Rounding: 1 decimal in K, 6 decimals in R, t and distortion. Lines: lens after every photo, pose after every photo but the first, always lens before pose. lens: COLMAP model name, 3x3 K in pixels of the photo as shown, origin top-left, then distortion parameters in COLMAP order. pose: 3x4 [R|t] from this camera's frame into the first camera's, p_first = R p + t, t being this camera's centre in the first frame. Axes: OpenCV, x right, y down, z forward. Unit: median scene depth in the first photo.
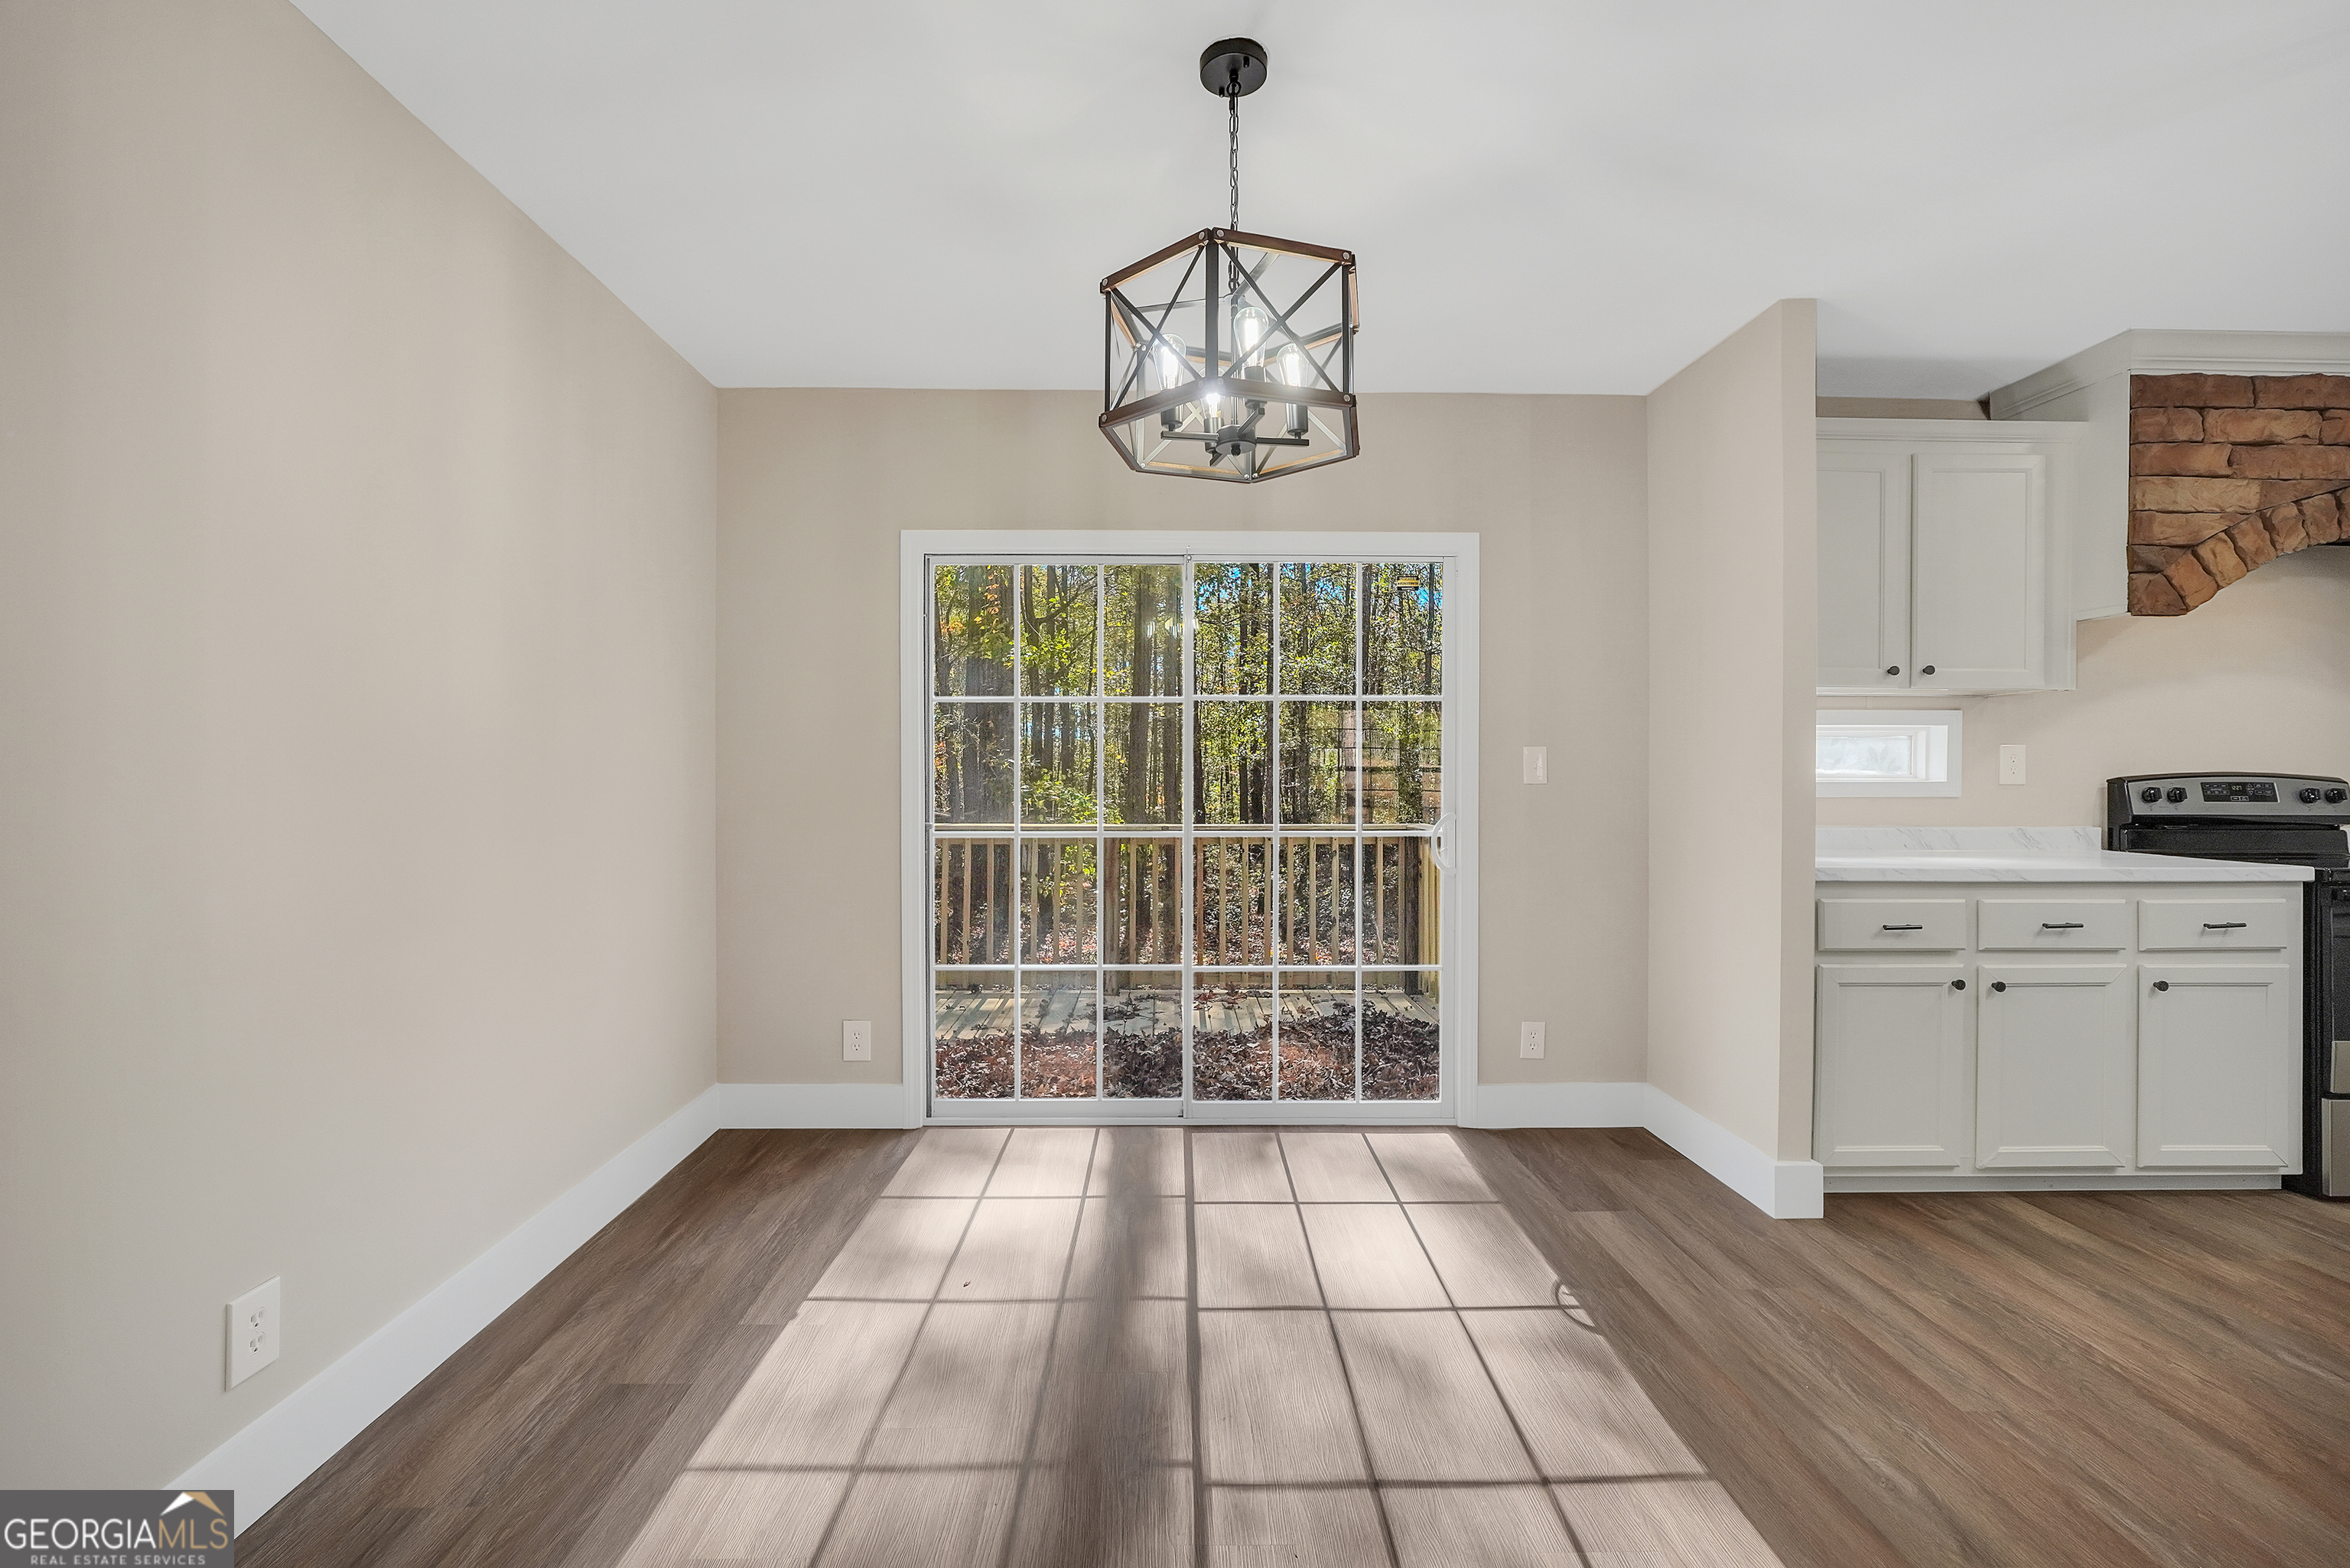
lens RADIAL K [[1001.2, 0, 1147.5], [0, 1001.2, 775.1], [0, 0, 1]] dist [-0.023931, 0.007473]
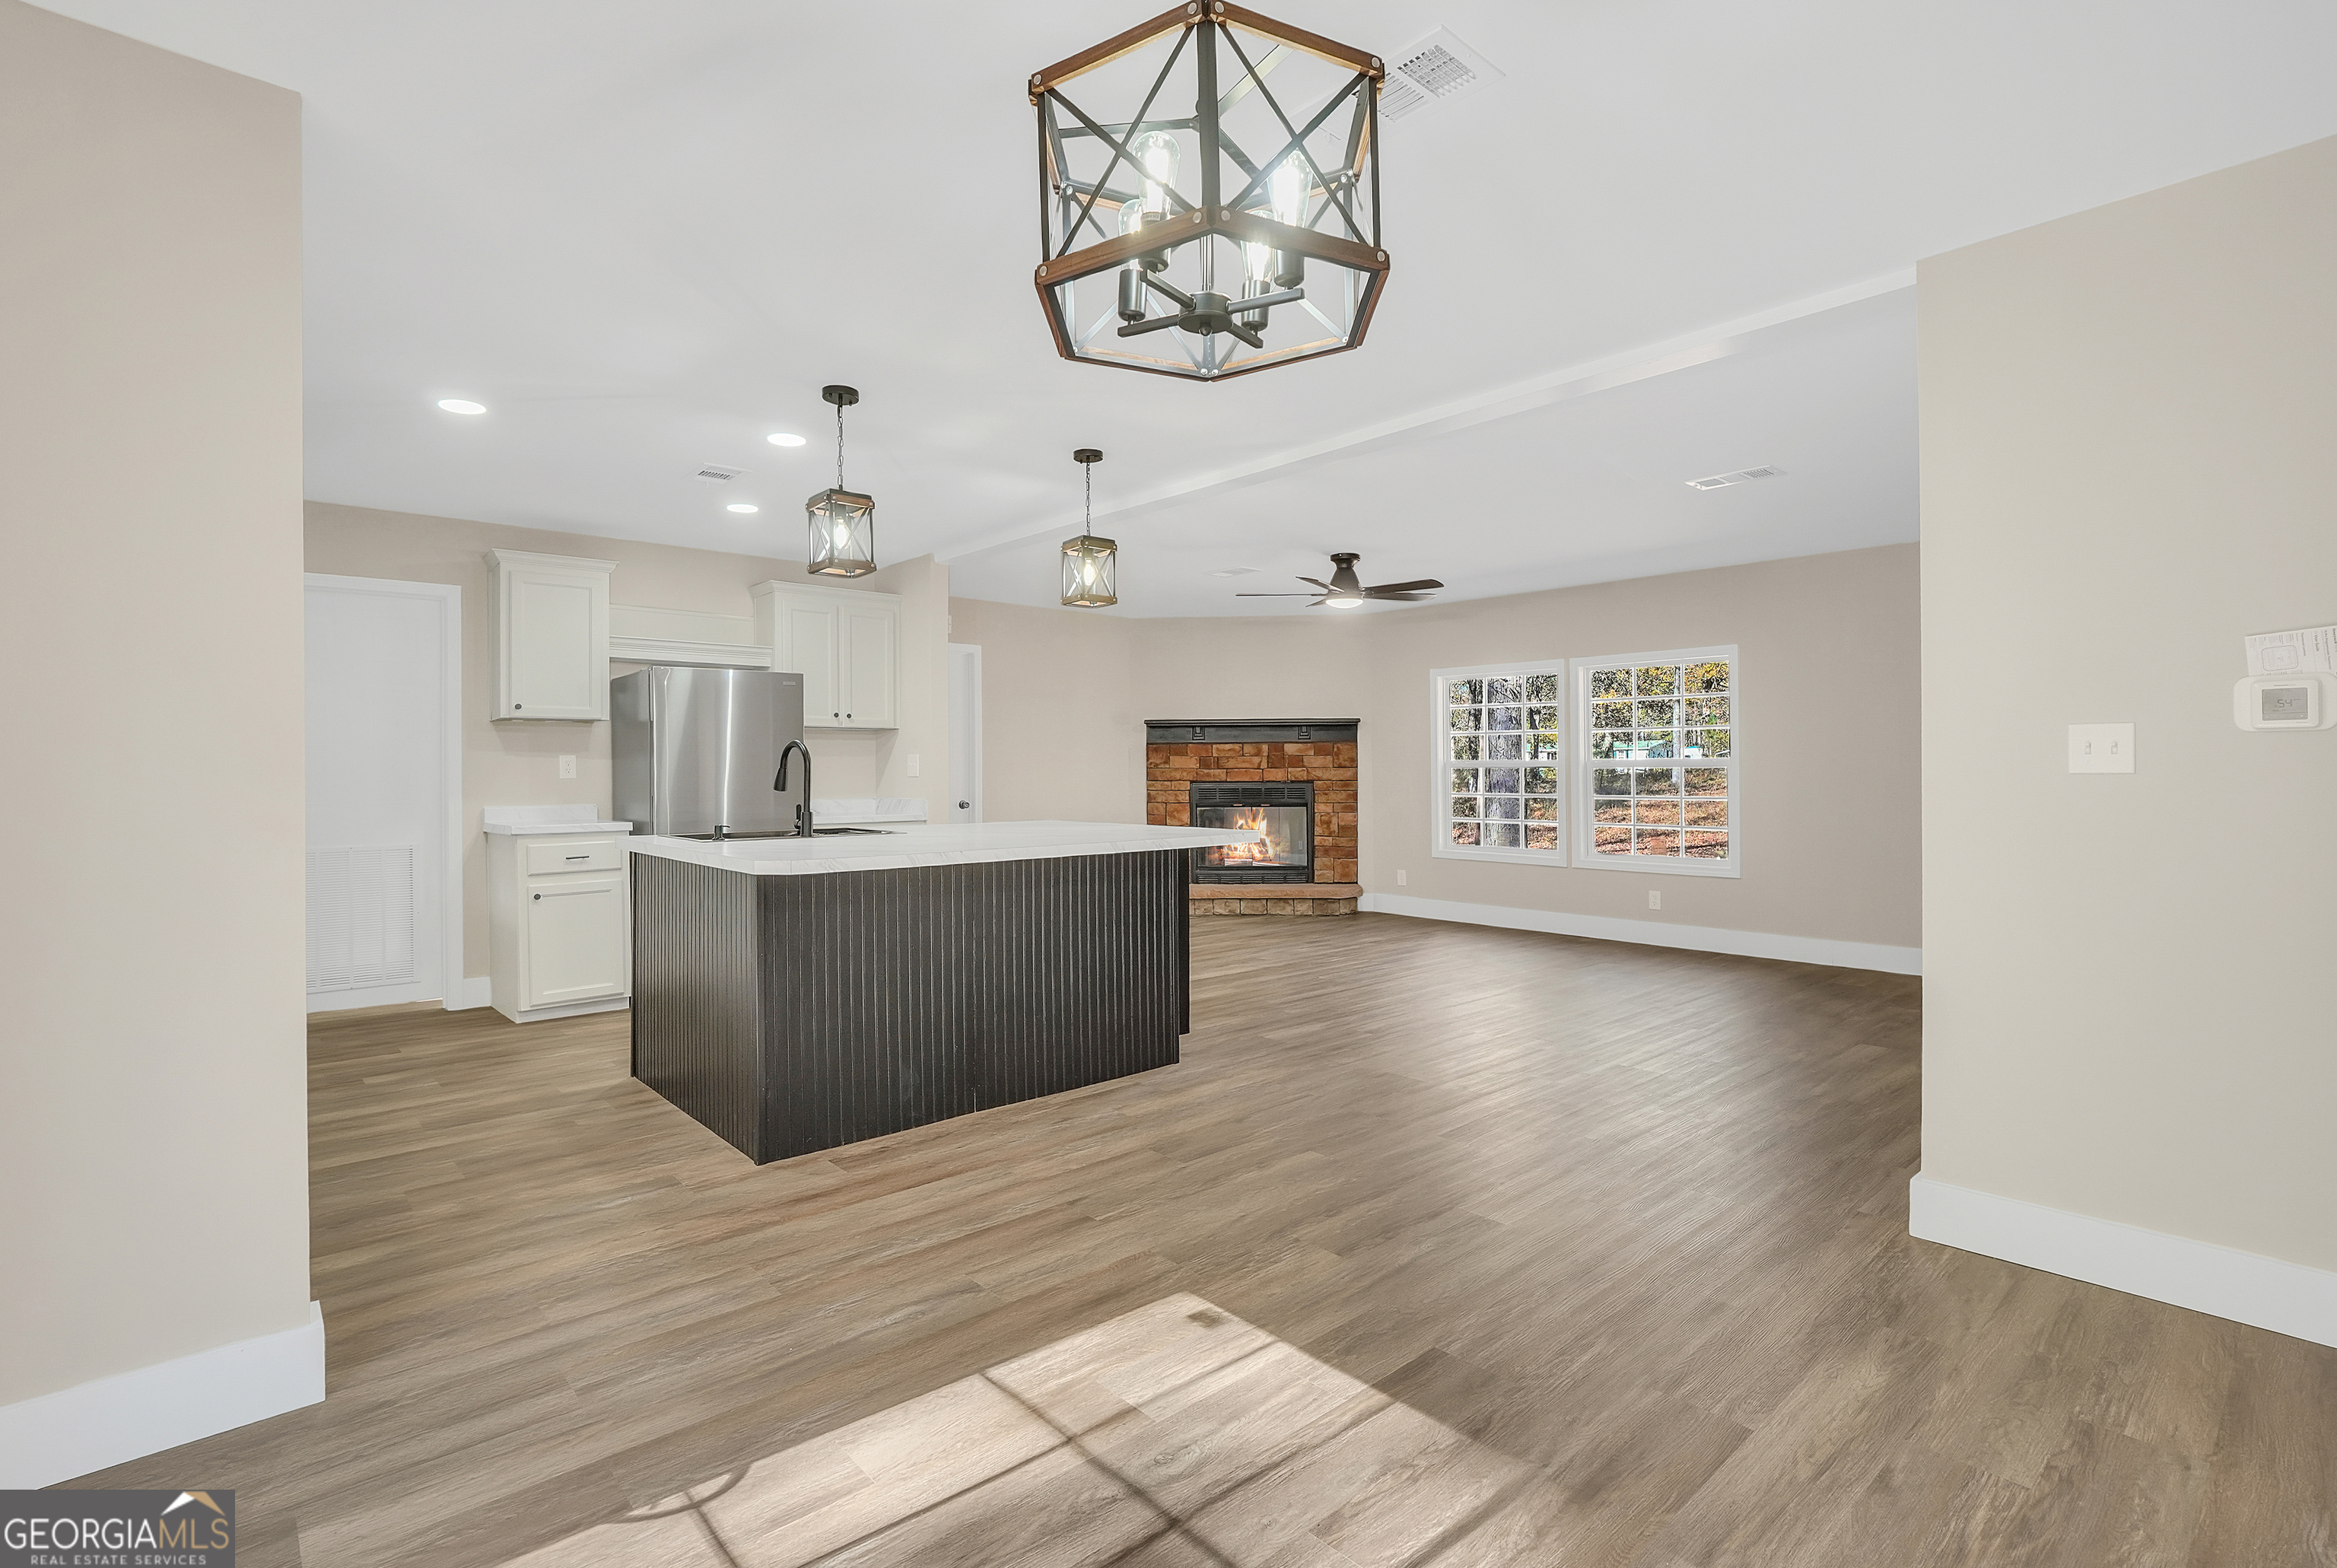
lens RADIAL K [[1082.9, 0, 1162.7], [0, 1082.9, 770.2], [0, 0, 1]] dist [-0.014866, -0.000021]
pose [[-0.660954, 0.002107, 0.750423, -0.304710], [0.003649, 0.999993, 0.000406, 0.001645], [-0.750417, 0.003006, -0.660958, 0.965780]]
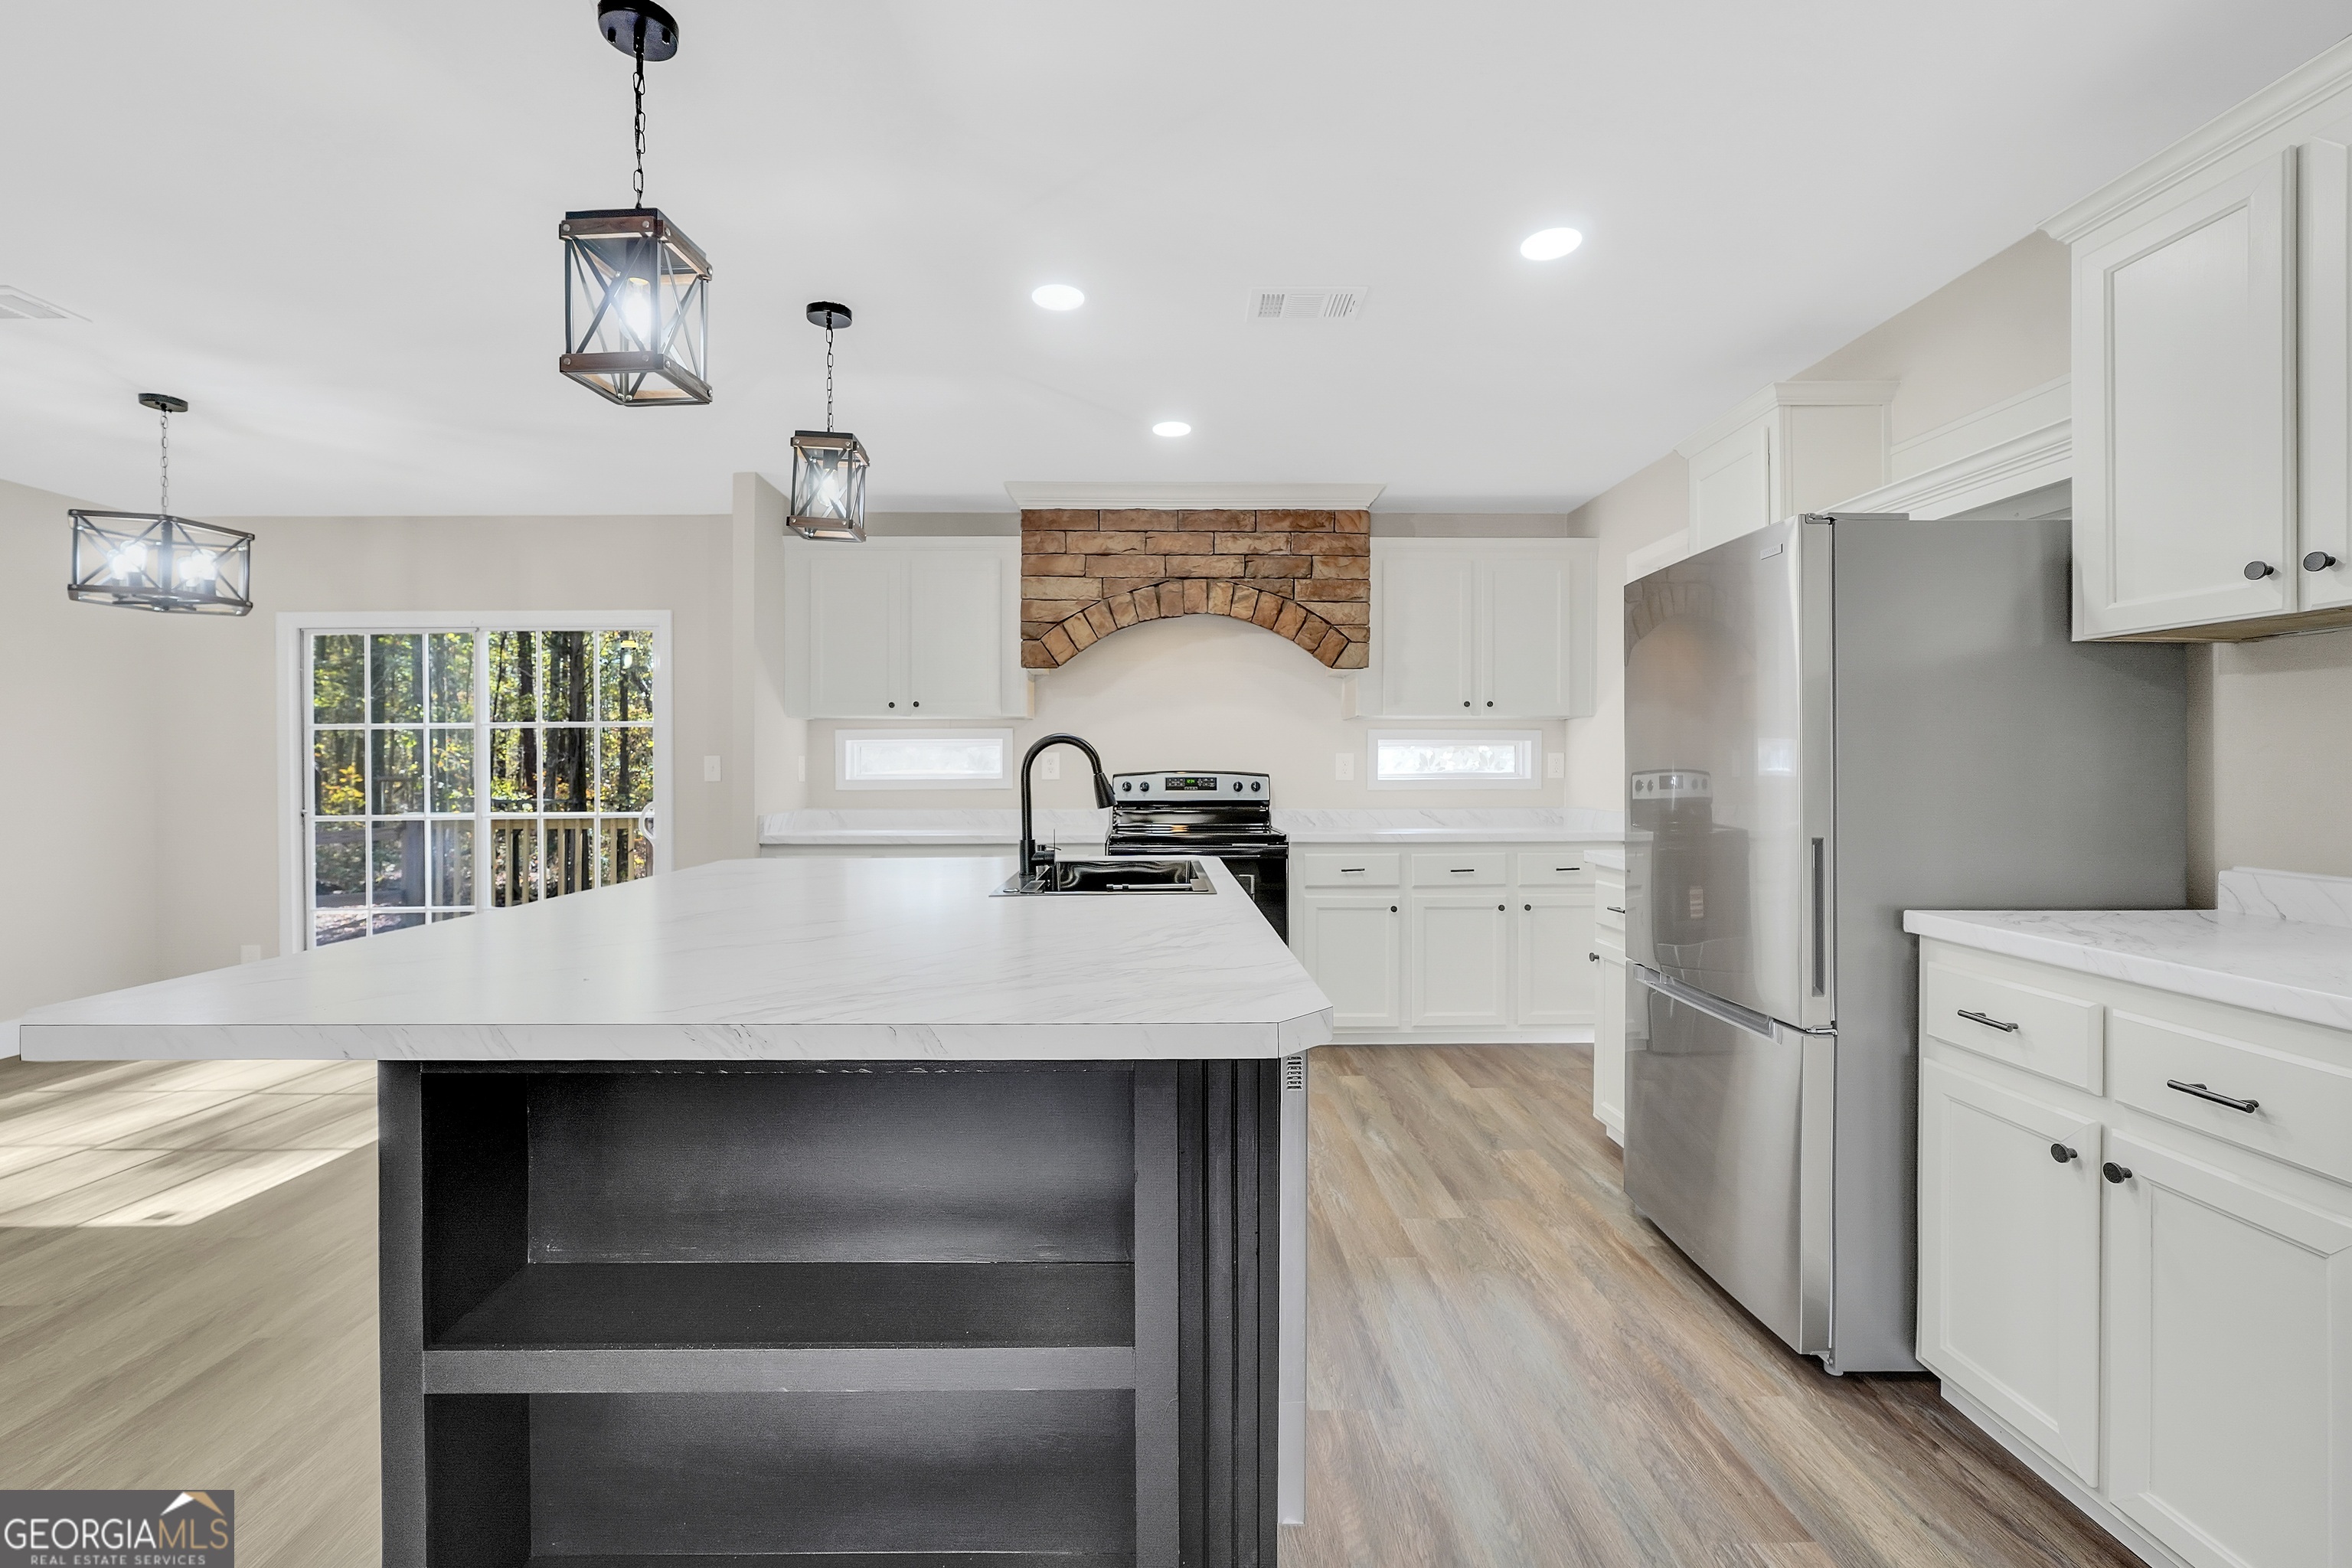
lens RADIAL K [[1002.2, 0, 1148.4], [0, 1002.2, 775.1], [0, 0, 1]] dist [-0.023931, 0.007473]
pose [[0.999969, -0.006613, 0.004346, 1.191968], [0.006575, 0.999941, 0.008663, -0.010739], [-0.004403, -0.008634, 0.999953, -0.541267]]
